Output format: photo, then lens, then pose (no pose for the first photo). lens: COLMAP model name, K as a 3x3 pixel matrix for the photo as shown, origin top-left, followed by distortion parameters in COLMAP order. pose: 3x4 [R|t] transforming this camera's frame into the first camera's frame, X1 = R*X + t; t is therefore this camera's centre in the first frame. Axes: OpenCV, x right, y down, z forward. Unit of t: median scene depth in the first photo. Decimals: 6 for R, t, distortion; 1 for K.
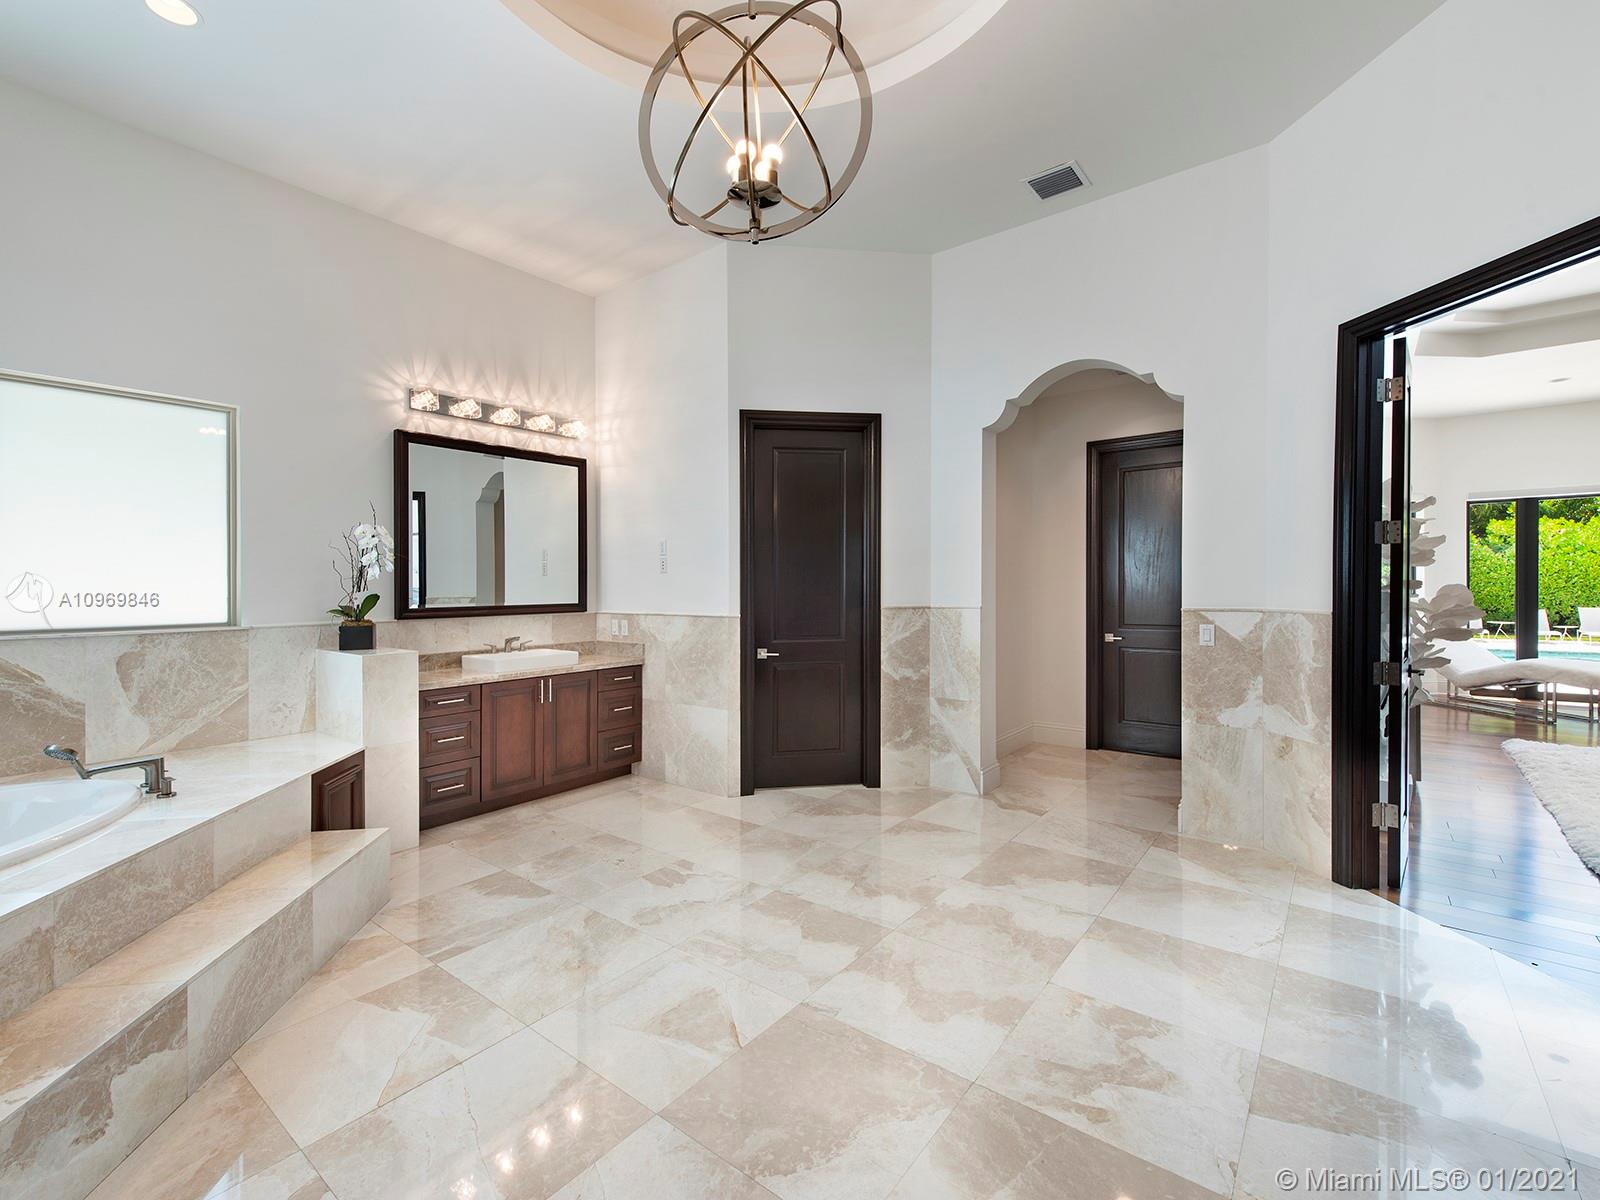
lens RADIAL K [[707.5, 0, 800.0], [0, 707.5, 600.0], [0, 0, 1]] dist [0.011181, -0.000125]
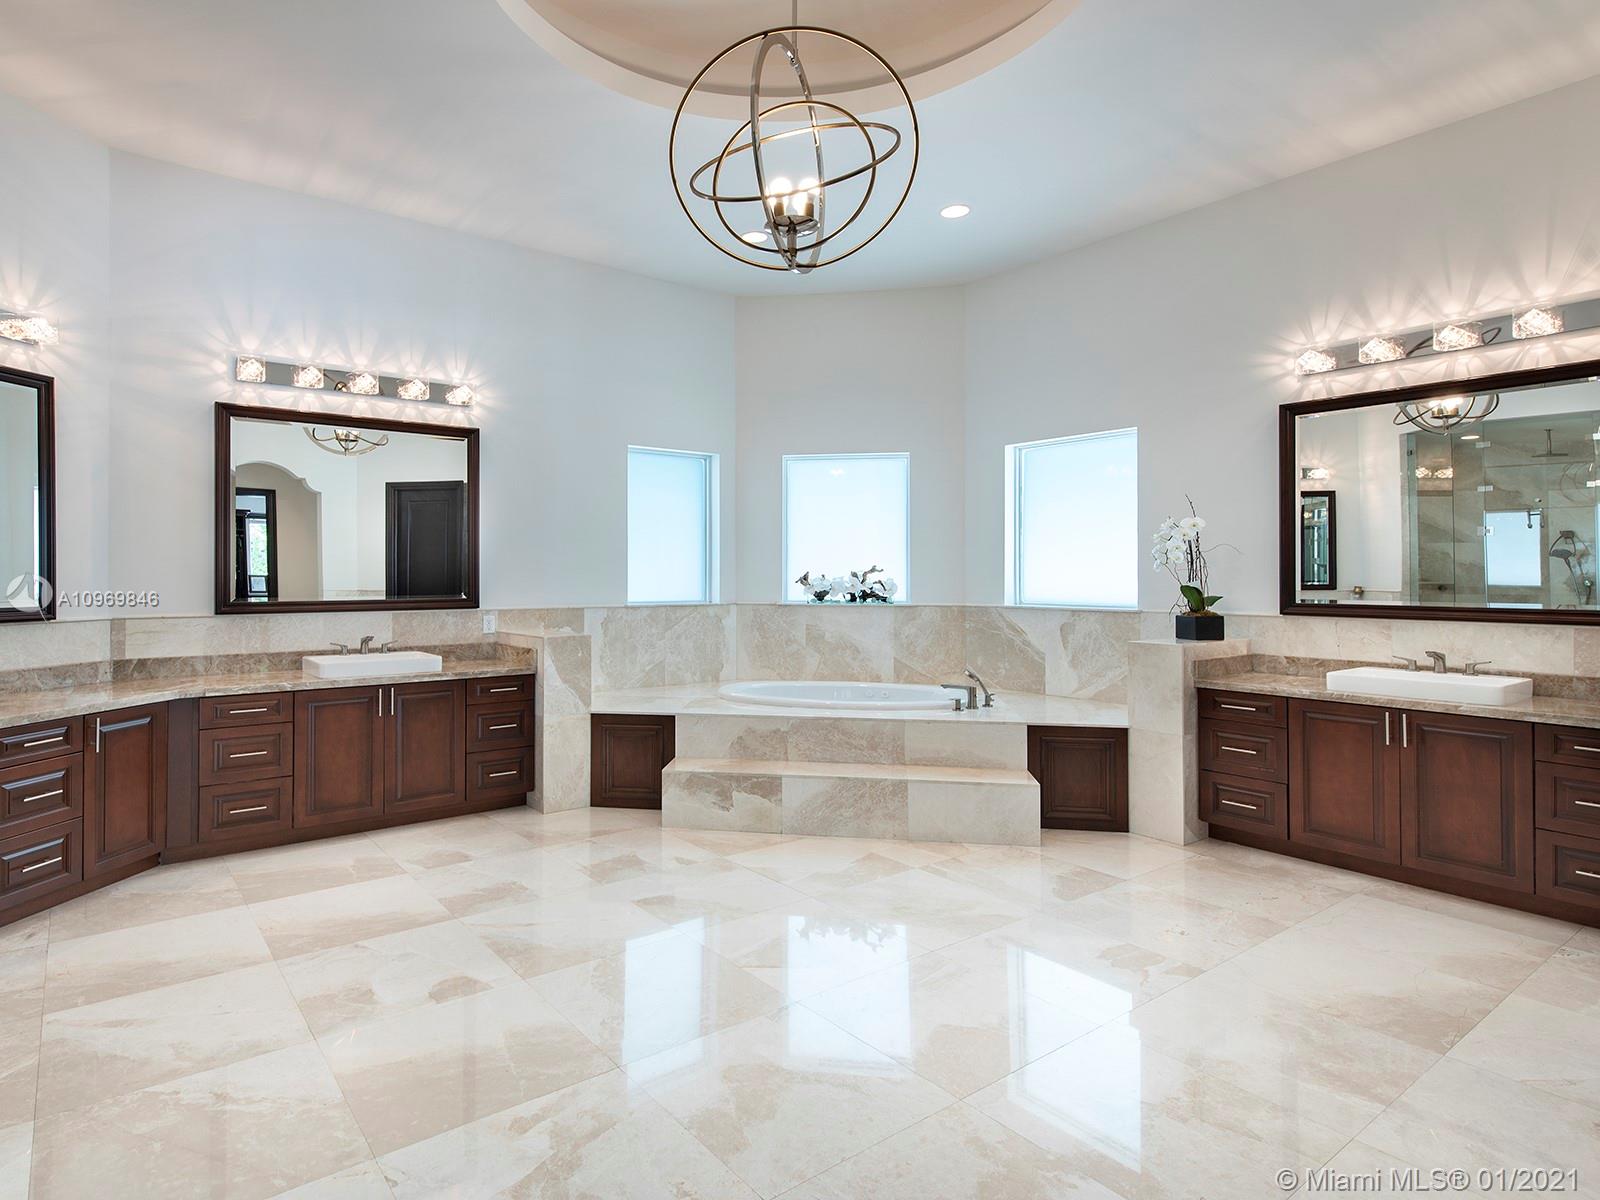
lens RADIAL K [[768.6, 0, 798.0], [0, 768.6, 571.1], [0, 0, 1]] dist [0.016489, -0.000161]
pose [[-0.152625, 0.004147, -0.988275, 0.679547], [-0.020913, 0.999754, 0.007424, -0.029747], [0.988063, 0.021801, -0.152501, 0.730759]]
